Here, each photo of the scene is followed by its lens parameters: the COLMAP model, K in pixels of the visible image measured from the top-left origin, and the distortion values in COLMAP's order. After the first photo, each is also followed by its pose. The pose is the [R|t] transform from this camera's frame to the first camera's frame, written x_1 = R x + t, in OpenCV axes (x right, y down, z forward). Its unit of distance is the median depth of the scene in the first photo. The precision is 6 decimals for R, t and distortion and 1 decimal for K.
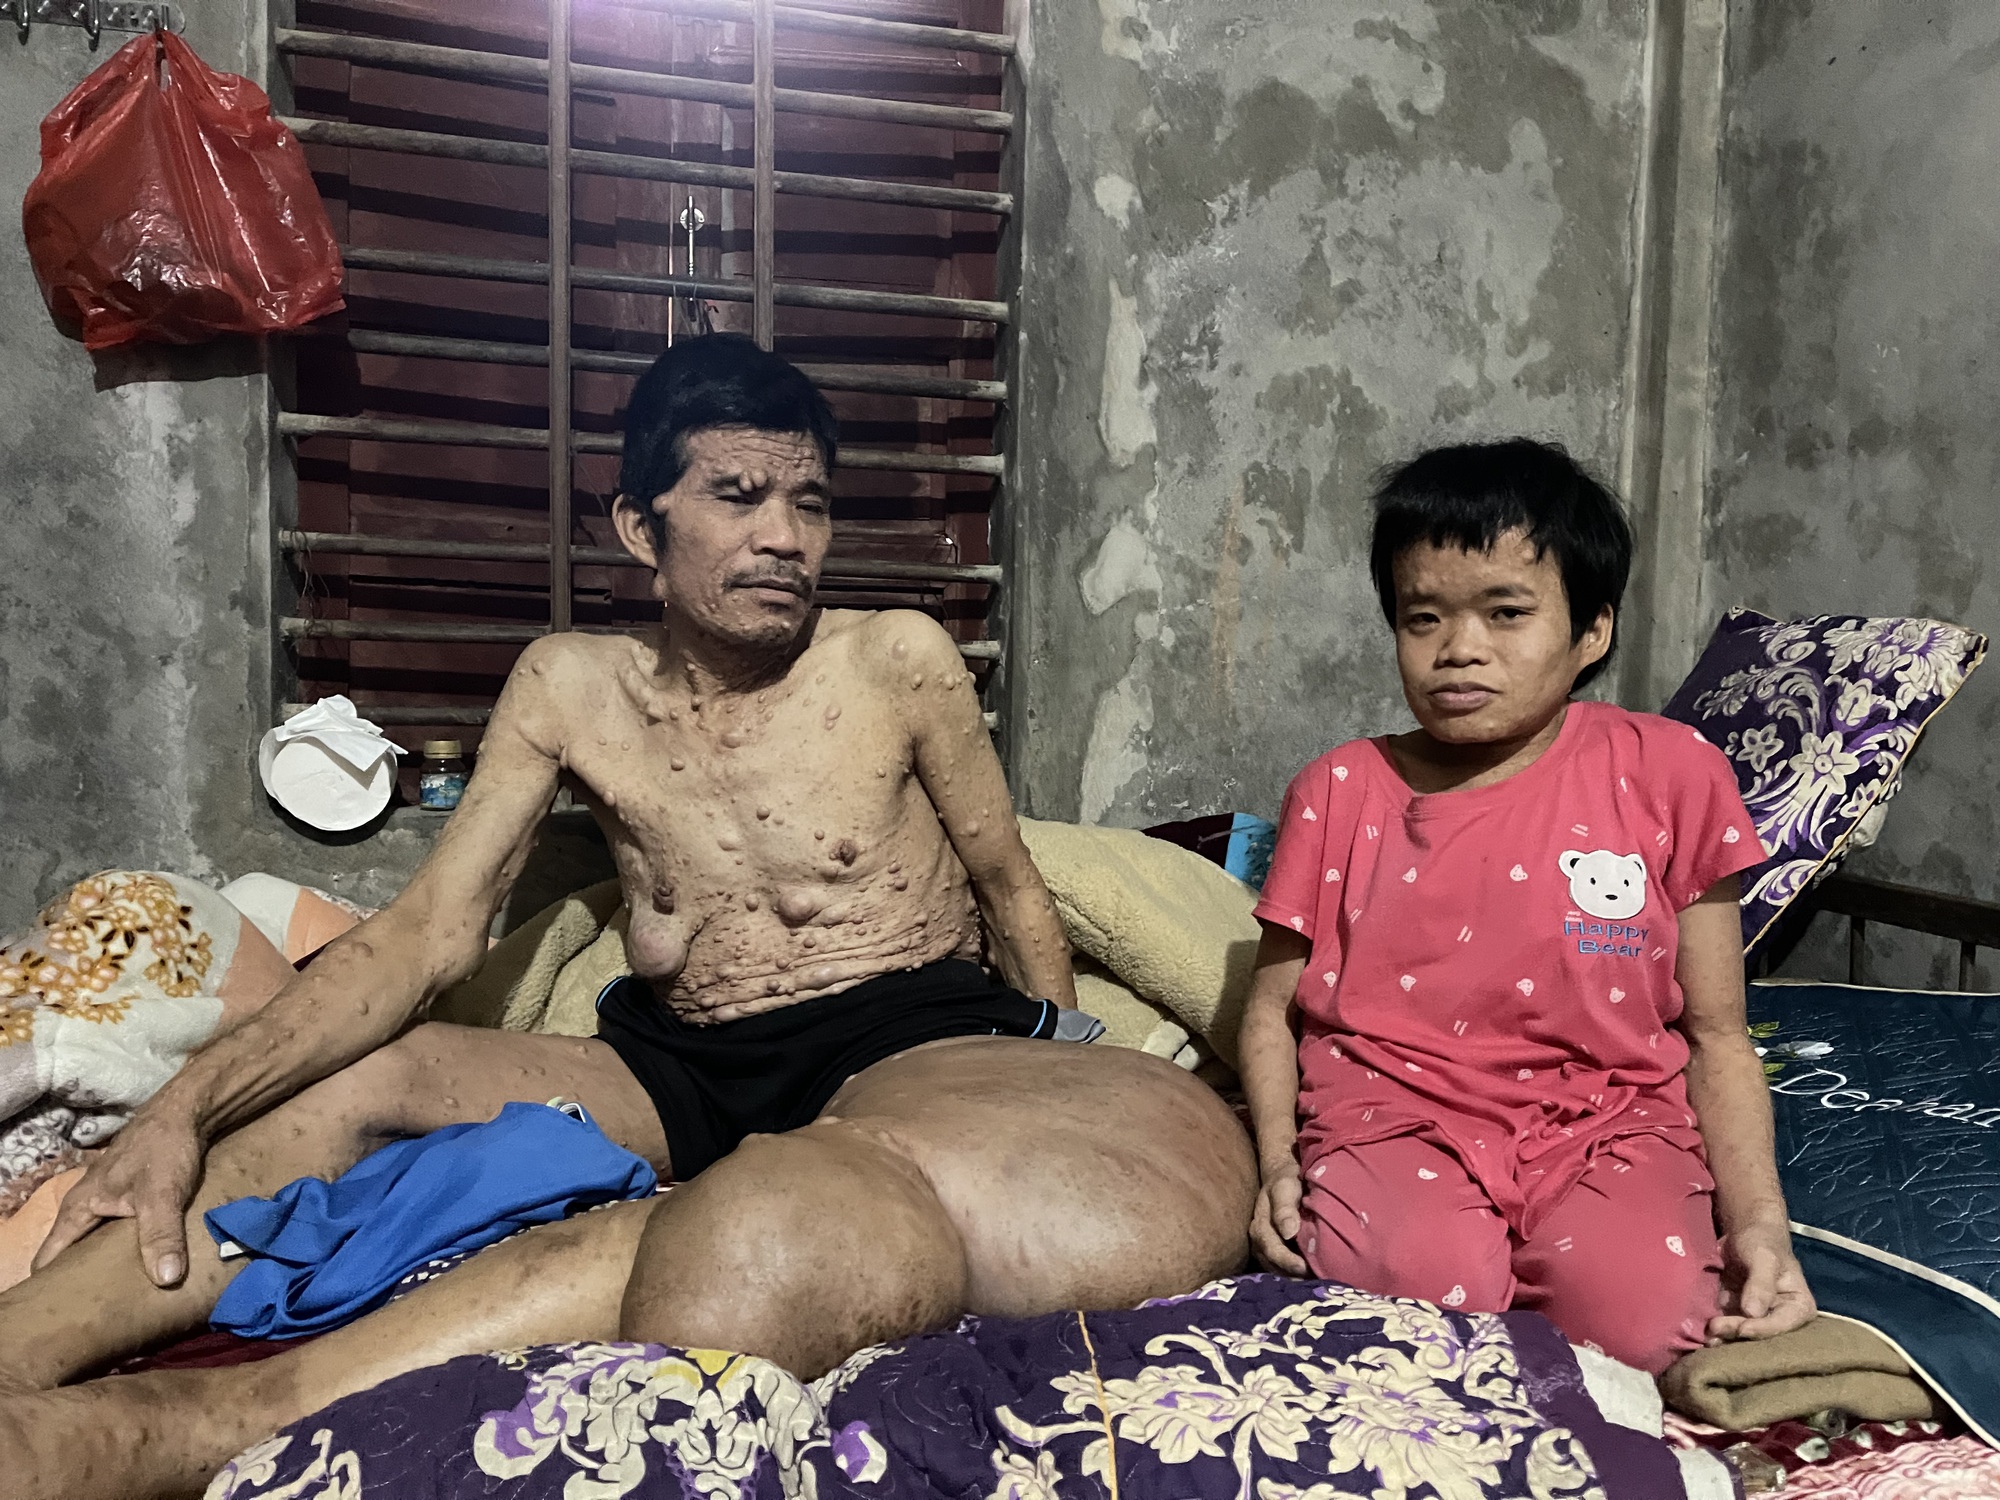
lens RADIAL K [[1439.1, 0, 1107.0], [0, 1439.1, 751.3], [0, 0, 1]] dist [-0.033471, -0.001592]
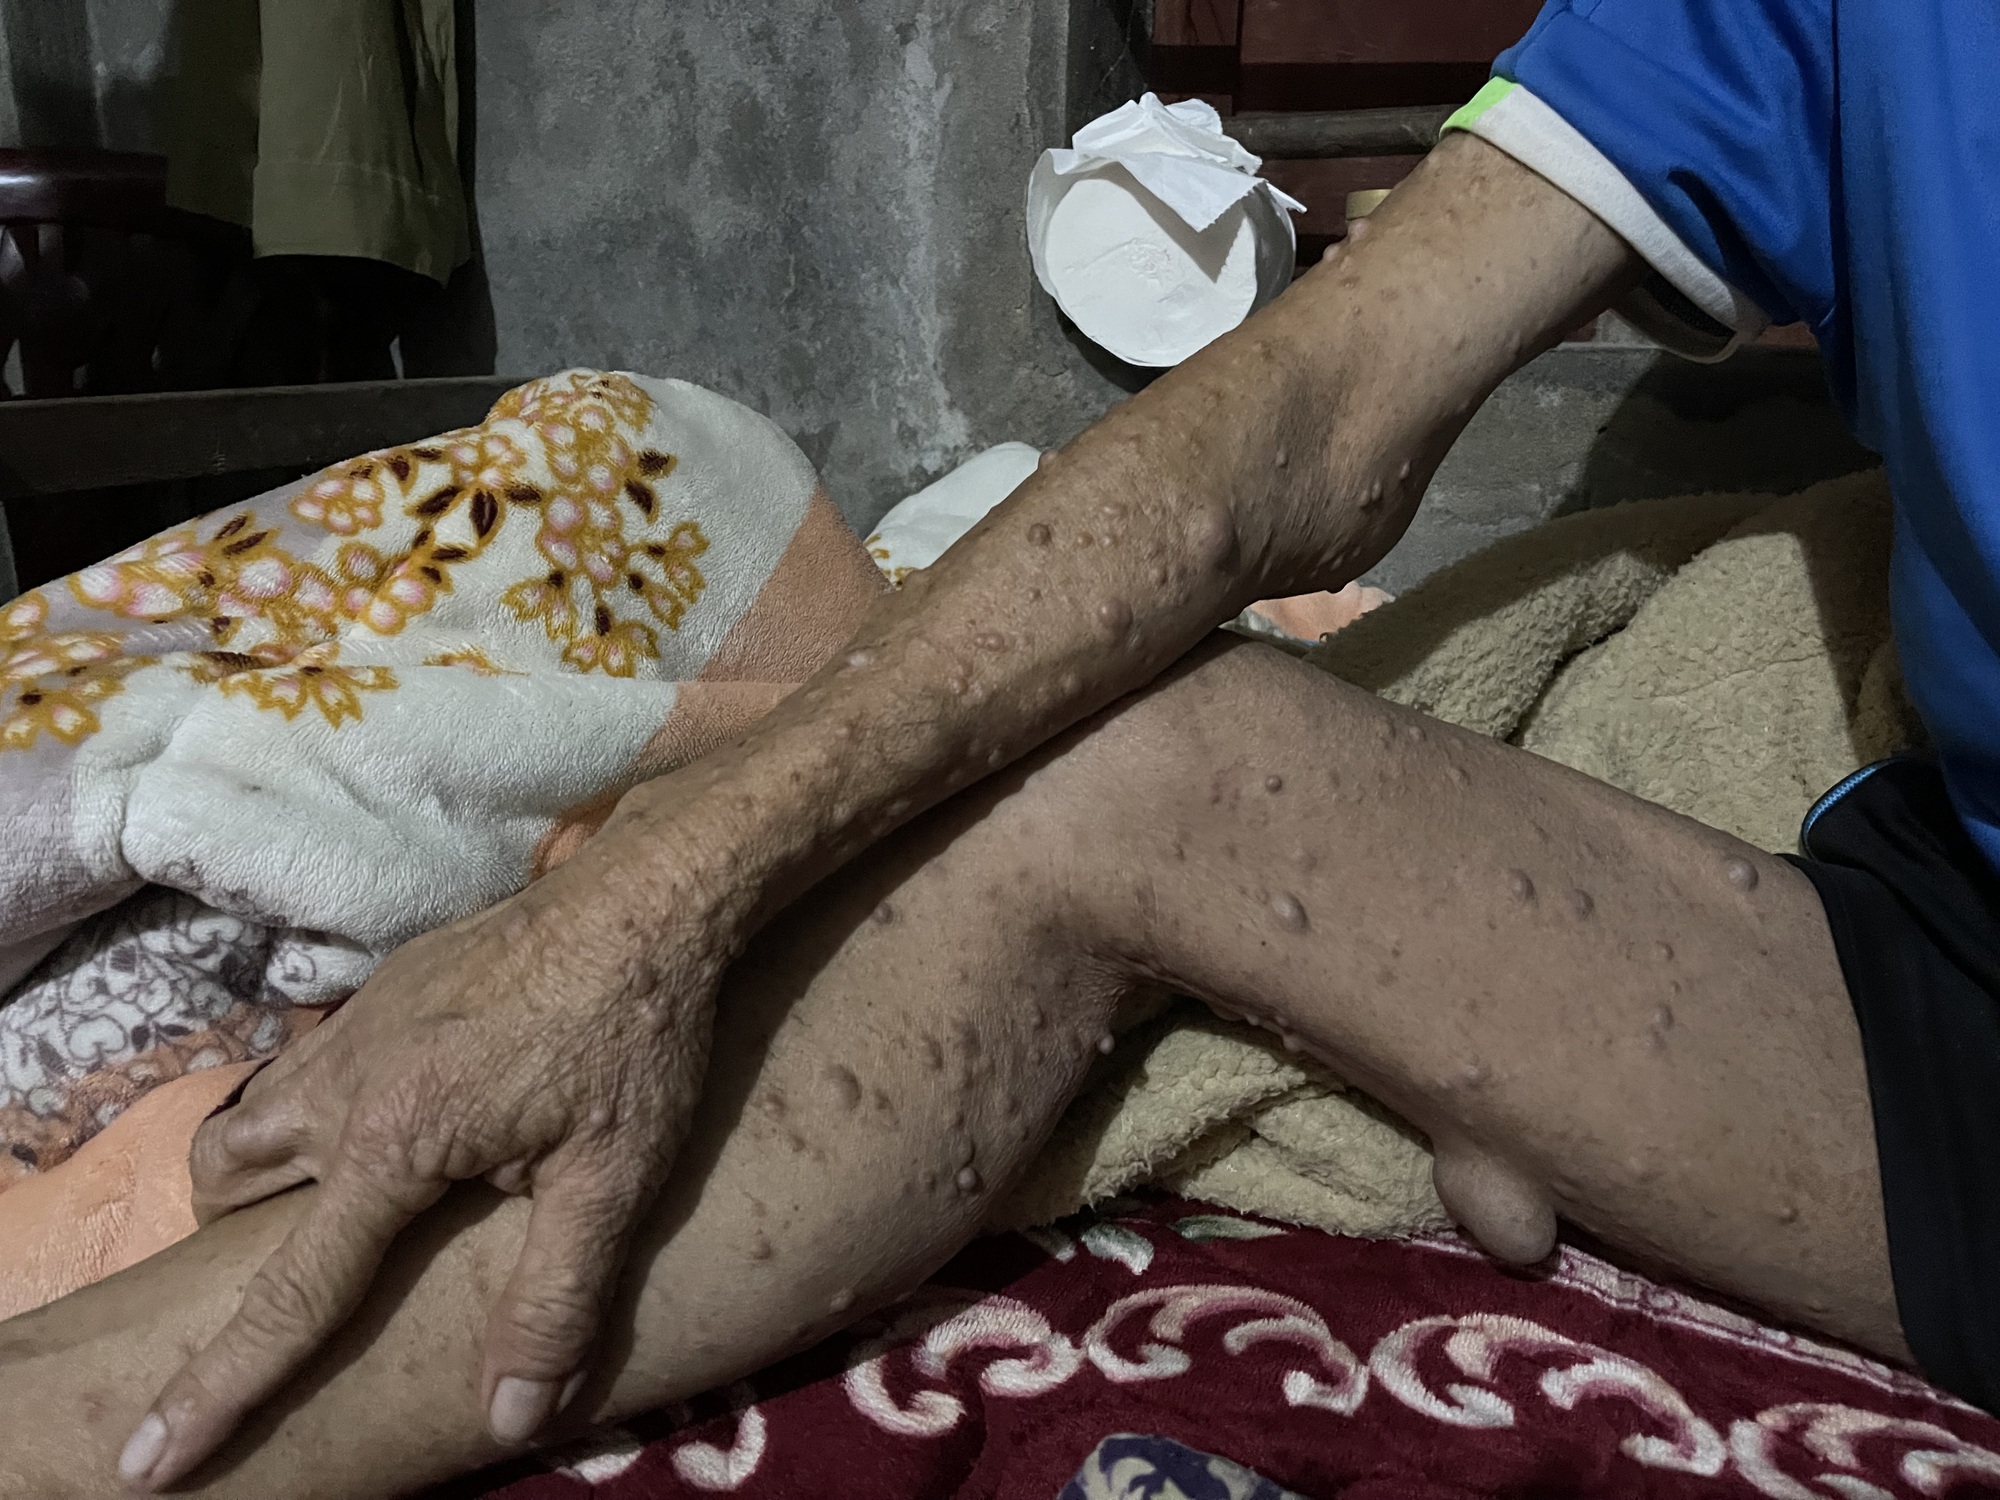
lens RADIAL K [[1406.1, 0, 1094.1], [0, 1406.1, 743.0], [0, 0, 1]] dist [0.013345, 0.002464]
pose [[0.736635, 0.170334, -0.654489, -0.267688], [-0.031080, 0.975267, 0.218836, 0.097125], [0.675576, -0.140860, 0.723709, 0.772062]]
